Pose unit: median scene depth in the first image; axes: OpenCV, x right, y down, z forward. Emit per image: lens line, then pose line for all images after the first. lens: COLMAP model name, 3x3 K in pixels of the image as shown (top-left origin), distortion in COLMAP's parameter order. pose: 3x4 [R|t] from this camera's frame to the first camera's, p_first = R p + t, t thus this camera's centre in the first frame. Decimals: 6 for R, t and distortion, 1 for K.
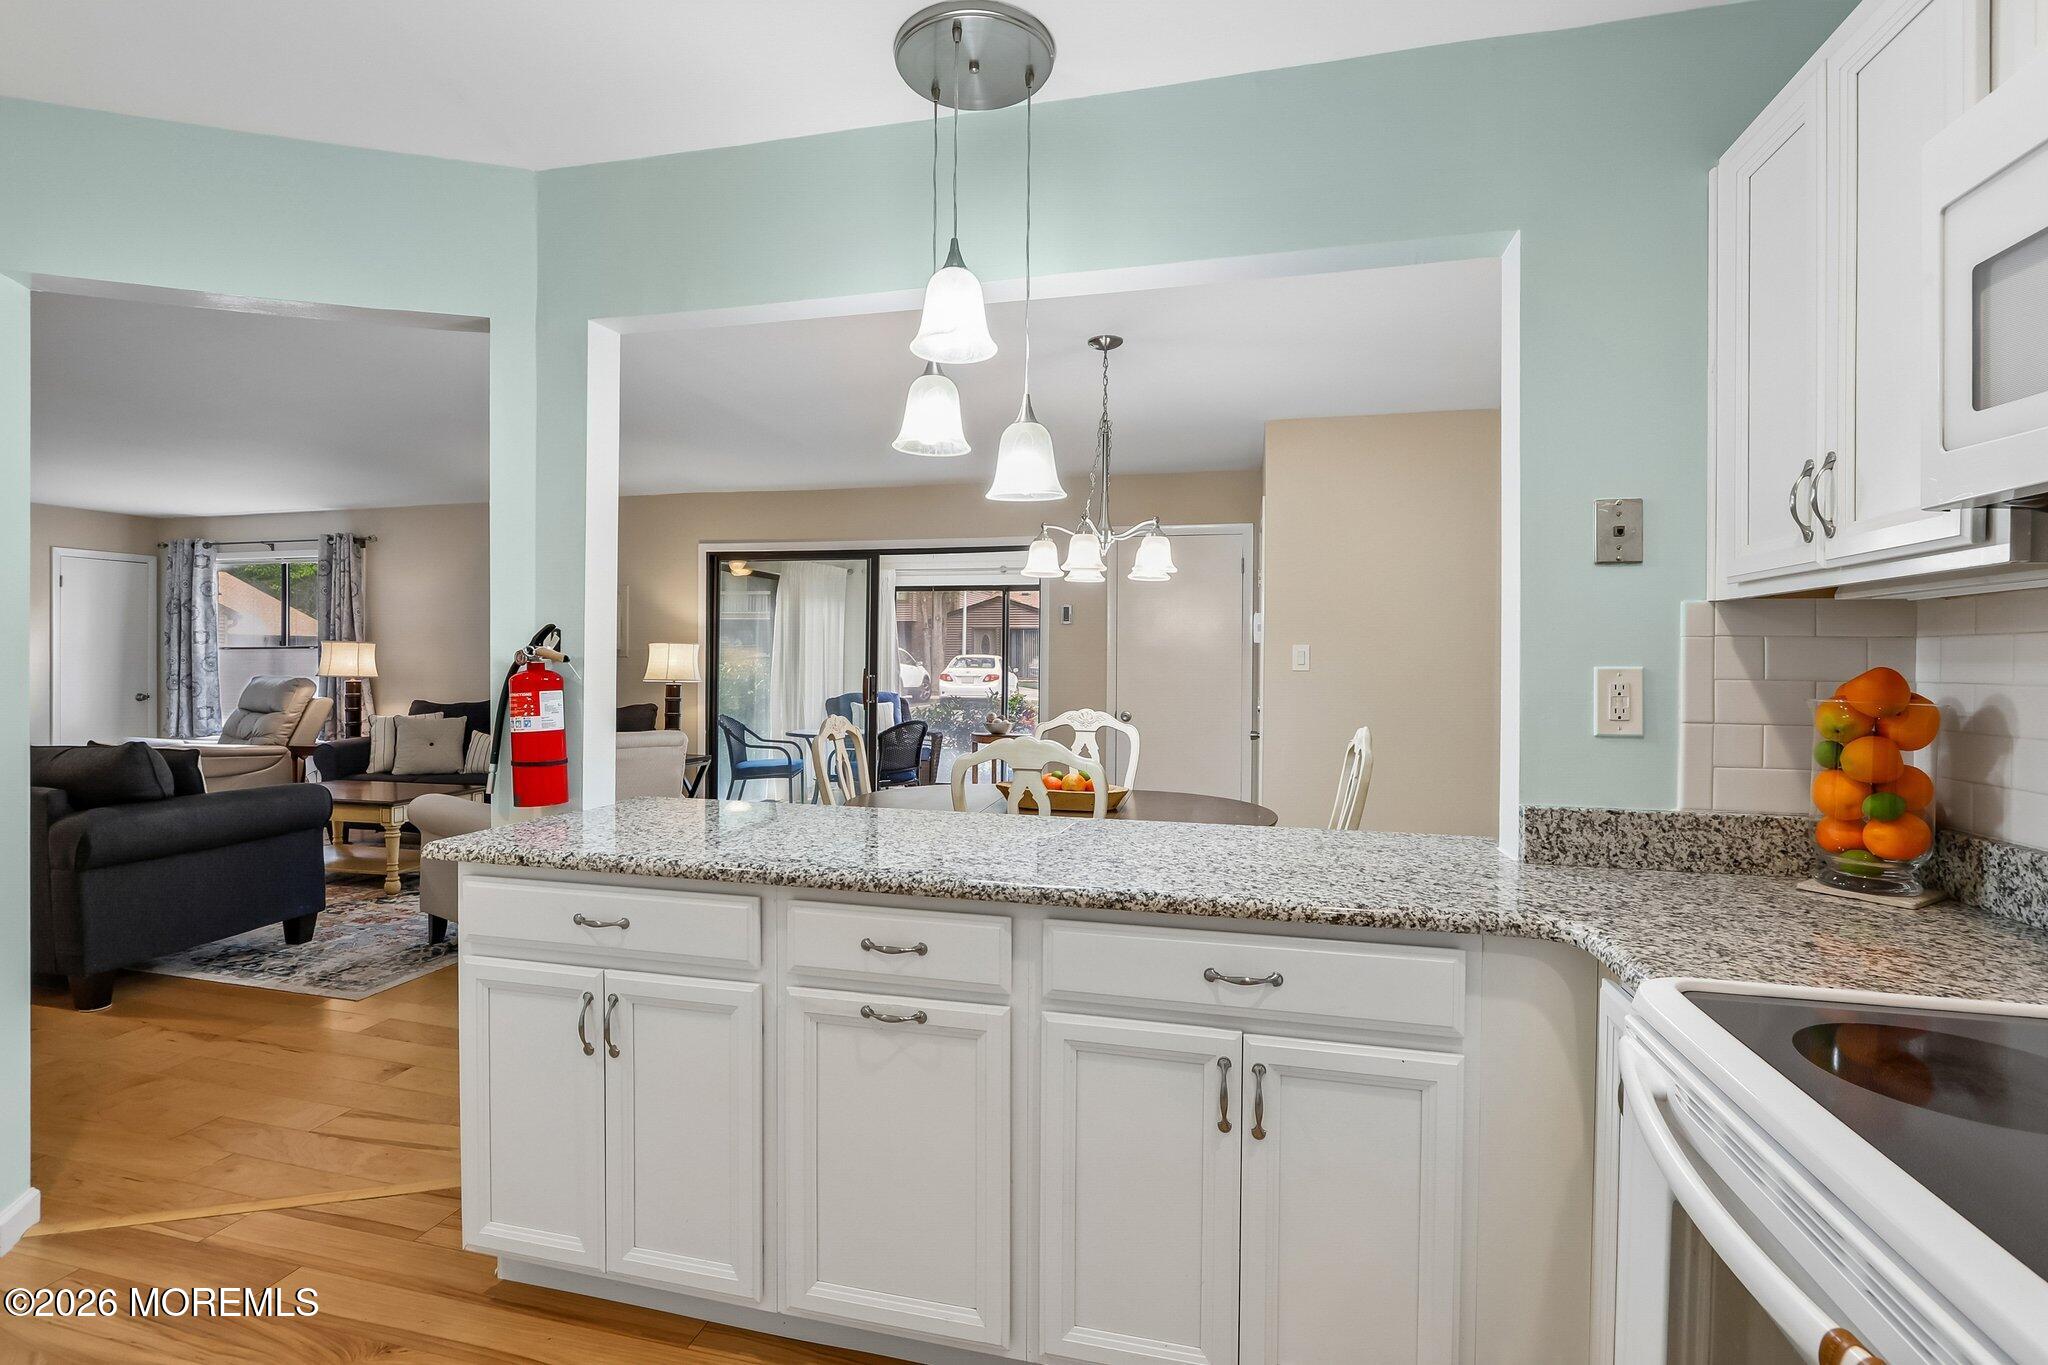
lens RADIAL K [[943.6, 0, 1013.3], [0, 943.6, 683.7], [0, 0, 1]] dist [-0.014251, 0.001595]
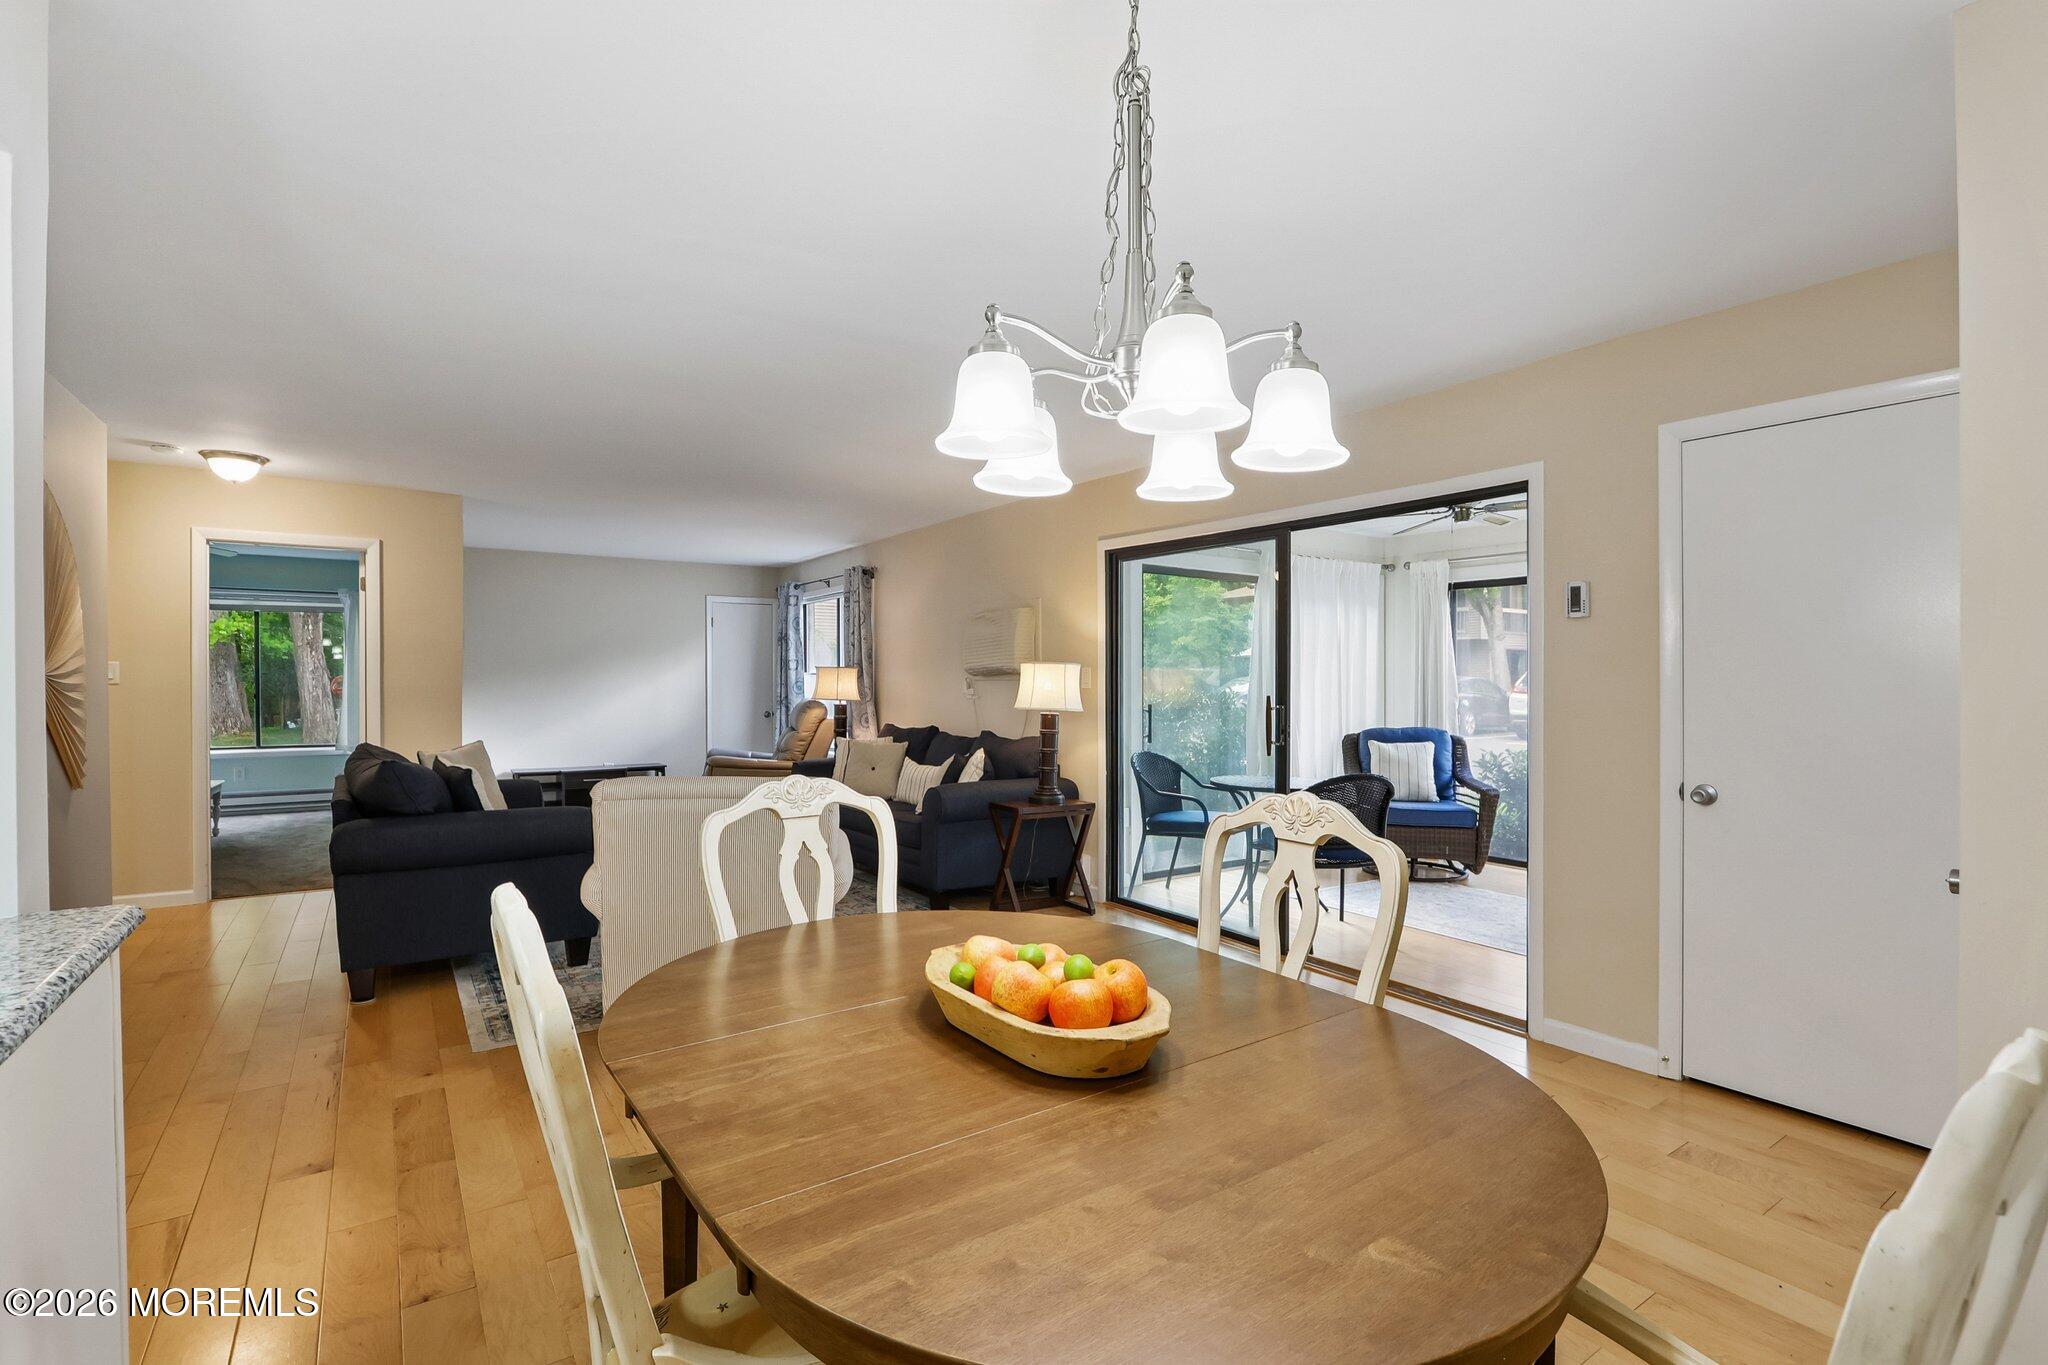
lens RADIAL K [[943.6, 0, 1013.3], [0, 943.6, 683.7], [0, 0, 1]] dist [-0.014251, 0.001595]
pose [[0.733238, -0.000358, -0.679972, 0.156648], [-0.016435, 0.999698, -0.018249, -0.008785], [0.679773, 0.024556, 0.733011, 0.331165]]
